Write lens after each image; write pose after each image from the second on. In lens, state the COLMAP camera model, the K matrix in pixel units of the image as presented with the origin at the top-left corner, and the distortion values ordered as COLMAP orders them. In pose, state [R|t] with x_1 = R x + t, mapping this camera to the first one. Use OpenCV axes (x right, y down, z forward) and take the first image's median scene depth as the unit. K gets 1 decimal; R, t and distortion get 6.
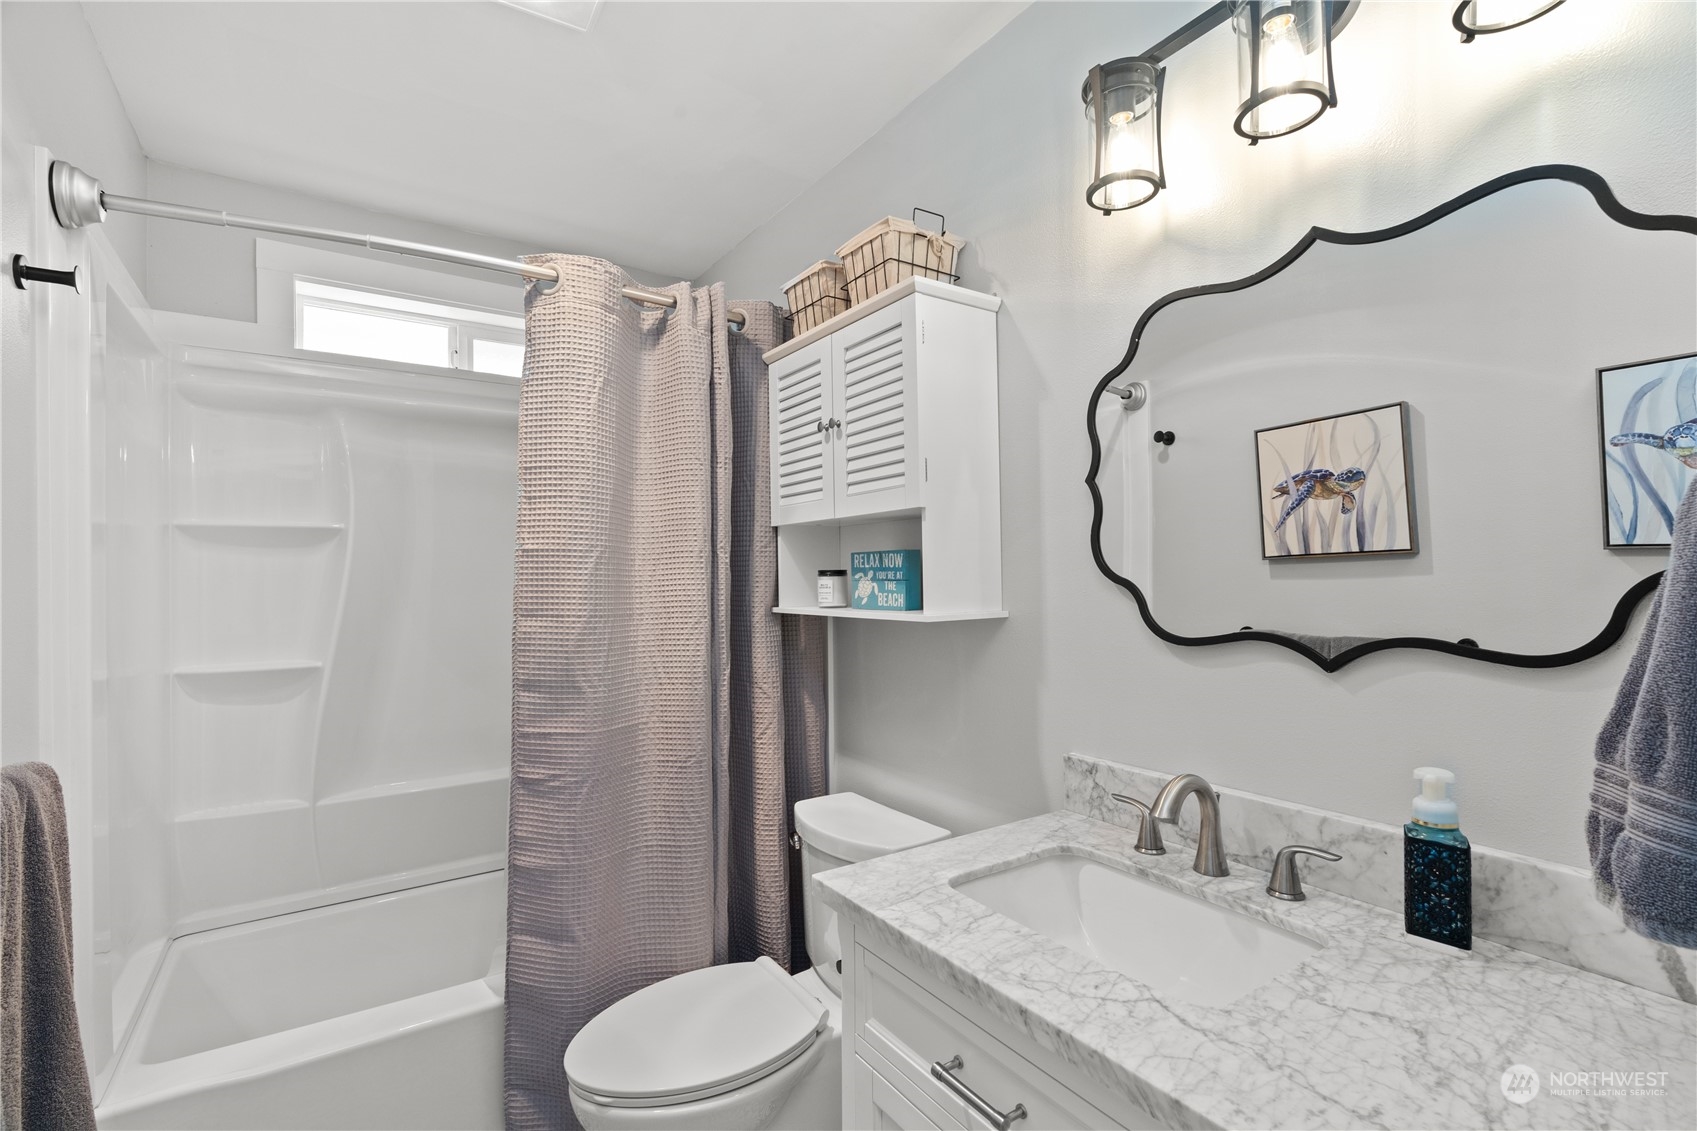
lens RADIAL K [[772.9, 0, 862.1], [0, 772.9, 566.7], [0, 0, 1]] dist [-0.008166, 0.002803]
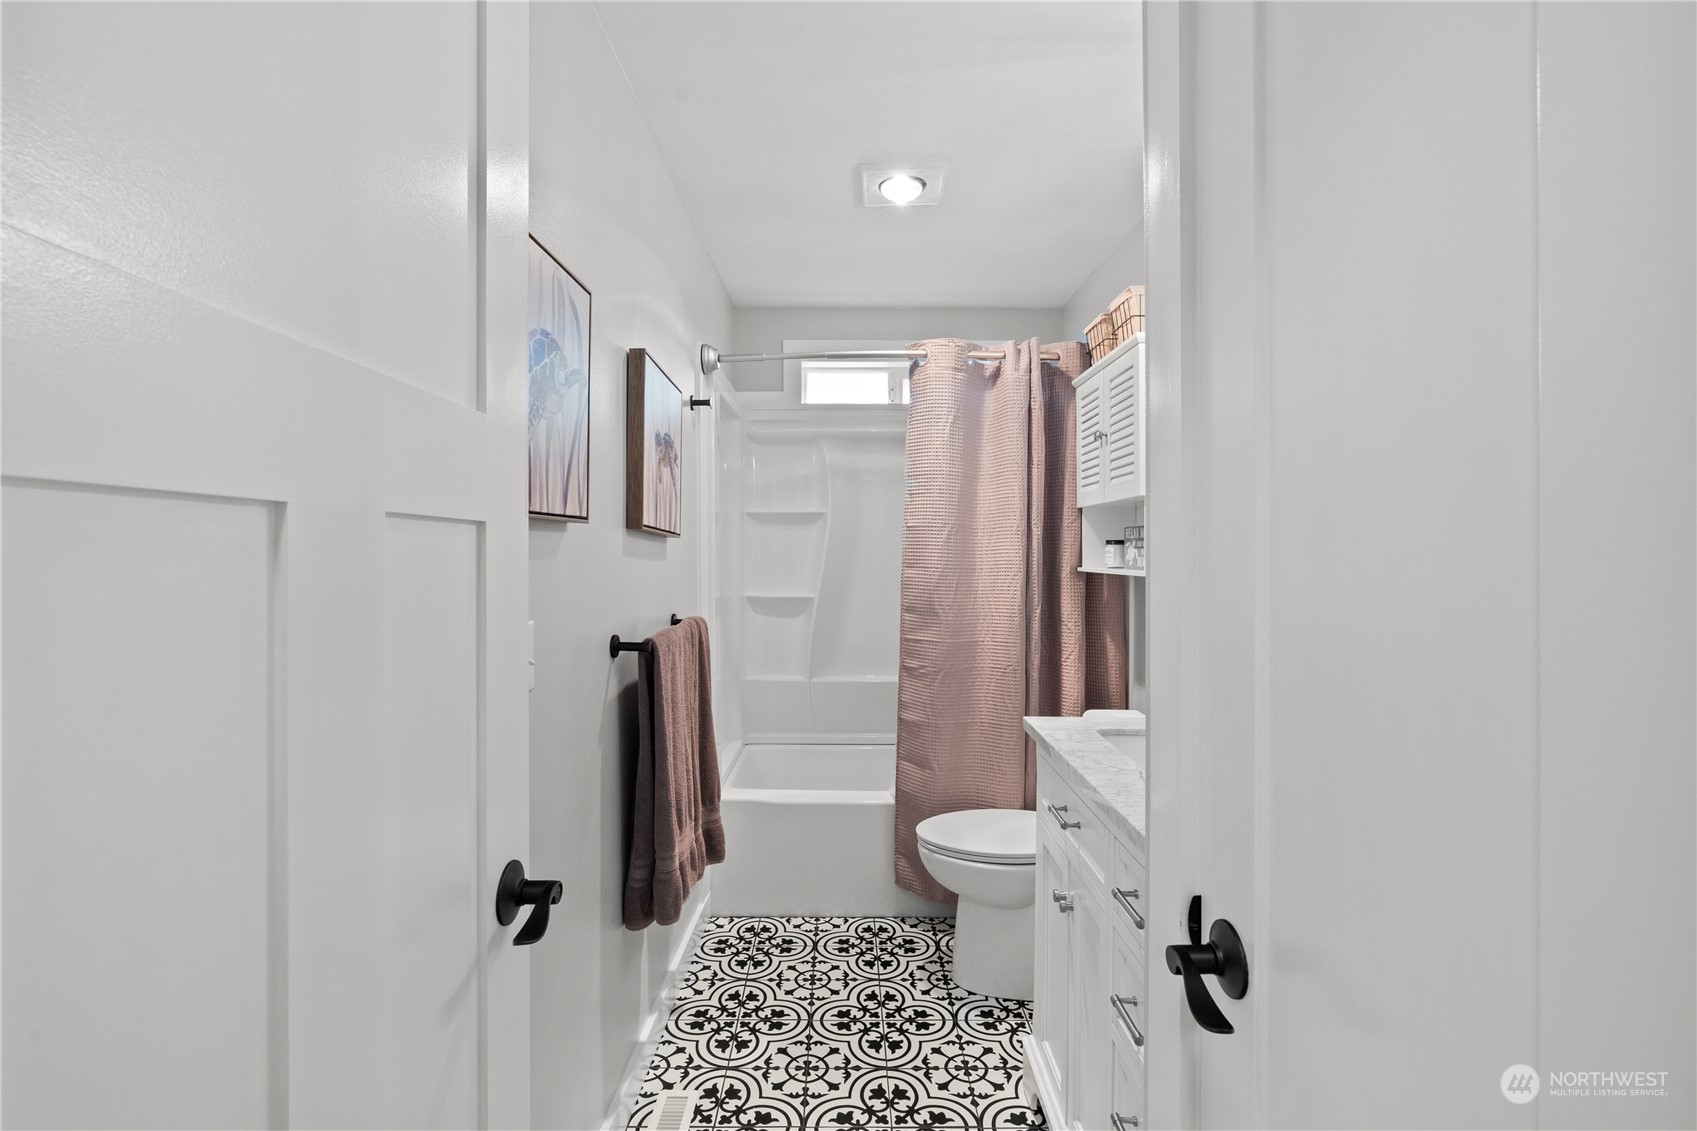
lens RADIAL K [[772.9, 0, 843.9], [0, 772.9, 557.8], [0, 0, 1]] dist [-0.008166, 0.002803]
pose [[0.821289, 0.019601, -0.570176, 0.351161], [-0.004972, 0.999618, 0.027202, 0.000862], [0.570491, -0.019506, 0.821072, -0.381692]]
